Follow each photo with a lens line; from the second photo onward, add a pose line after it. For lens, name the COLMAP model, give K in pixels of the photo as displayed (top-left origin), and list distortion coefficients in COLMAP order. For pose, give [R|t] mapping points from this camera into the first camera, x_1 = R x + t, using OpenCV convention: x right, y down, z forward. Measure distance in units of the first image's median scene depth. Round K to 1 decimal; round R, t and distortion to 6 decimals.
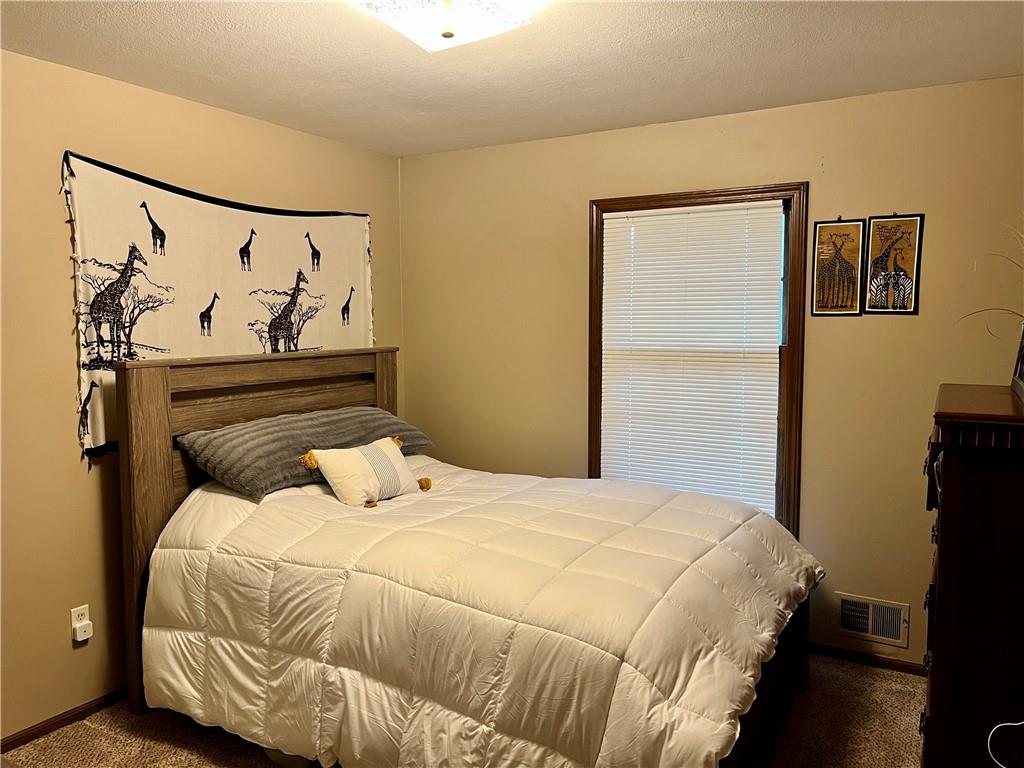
lens RADIAL K [[787.6, 0, 512.0], [0, 787.6, 384.0], [0, 0, 1]] dist [0.105625, 0.000737]
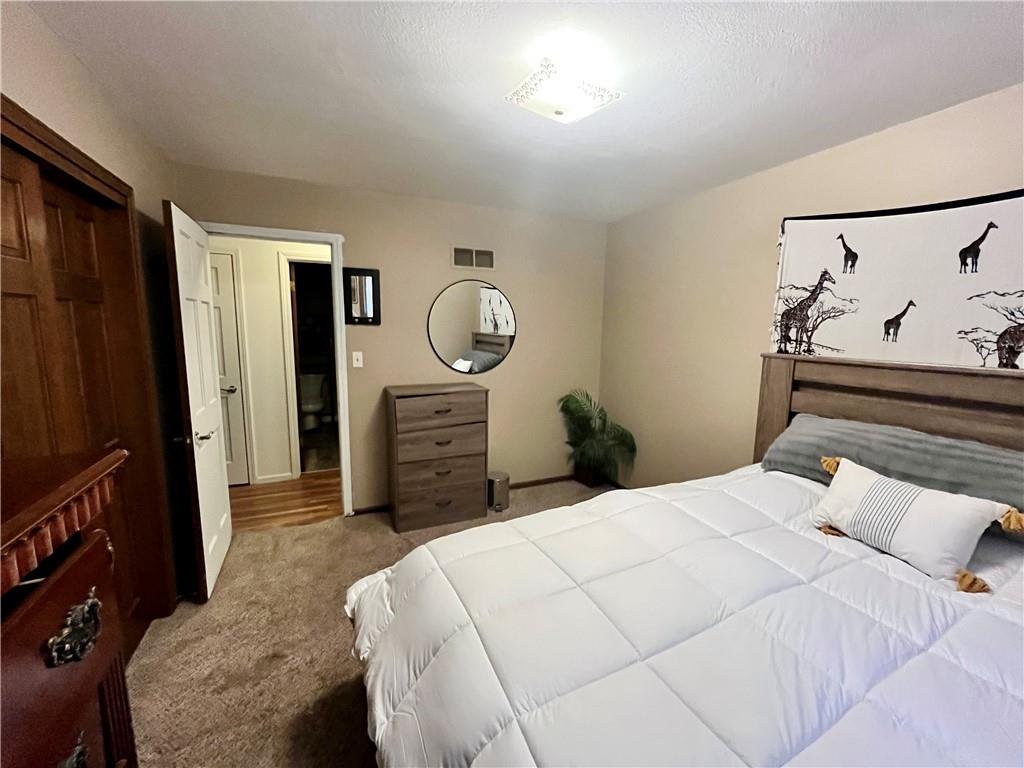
lens RADIAL K [[420.1, 0, 512.0], [0, 420.1, 384.0], [0, 0, 1]] dist [-0.002268, 0.000134]
pose [[-0.569234, 0.104862, -0.815461, 0.414465], [-0.088206, 0.978320, 0.187377, -0.070922], [0.817430, 0.178590, -0.547644, 0.984867]]
